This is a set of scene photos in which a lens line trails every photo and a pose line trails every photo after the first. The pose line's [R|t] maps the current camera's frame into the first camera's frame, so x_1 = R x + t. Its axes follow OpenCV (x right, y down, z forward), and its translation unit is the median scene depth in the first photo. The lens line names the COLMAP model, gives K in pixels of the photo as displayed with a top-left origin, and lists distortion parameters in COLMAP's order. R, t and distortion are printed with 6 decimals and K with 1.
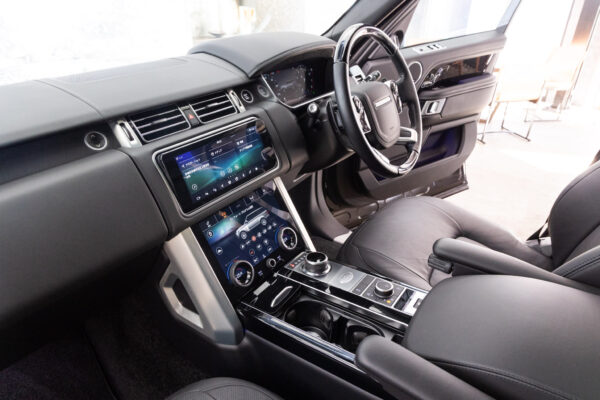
lens RADIAL K [[399.6, 0, 303.0], [0, 399.6, 202.7], [0, 0, 1]] dist [0.003183, 0.001110]
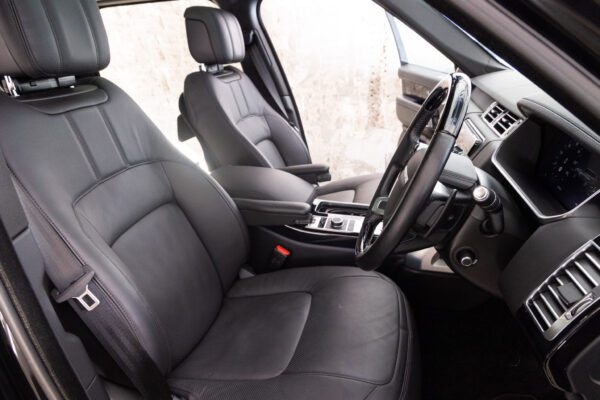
lens RADIAL K [[399.6, 0, 300.7], [0, 399.6, 196.3], [0, 0, 1]] dist [0.003183, 0.001110]
pose [[-0.932126, 0.173376, -0.317933, 0.762080], [-0.126446, 0.666863, 0.734374, -0.905390], [0.339341, 0.724730, -0.599678, 1.704697]]
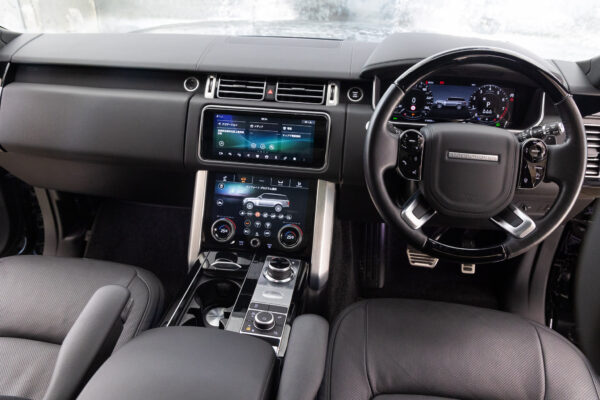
lens RADIAL K [[486.0, 0, 300.4], [0, 486.0, 200.8], [0, 0, 1]] dist [-0.011757, 0.020059]
pose [[0.445615, 0.450439, -0.773648, 0.929688], [-0.441575, 0.862345, 0.247736, -0.318438], [0.778741, 0.231229, 0.583177, 0.329175]]
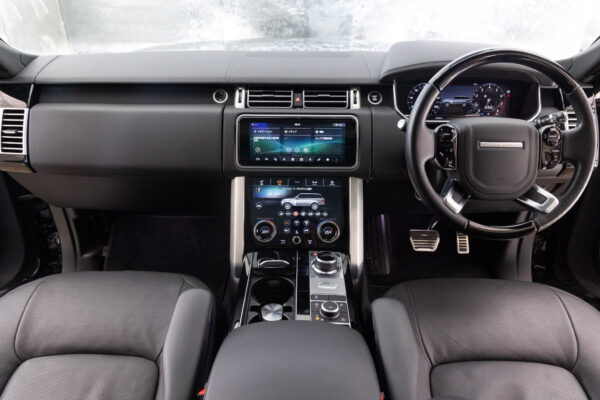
lens RADIAL K [[443.2, 0, 304.4], [0, 443.2, 201.6], [0, 0, 1]] dist [-0.012166, 0.015957]
pose [[0.565930, 0.403297, -0.719079, 0.801468], [-0.398798, 0.897272, 0.189375, -0.194312], [0.721584, 0.179595, 0.668627, 0.166412]]
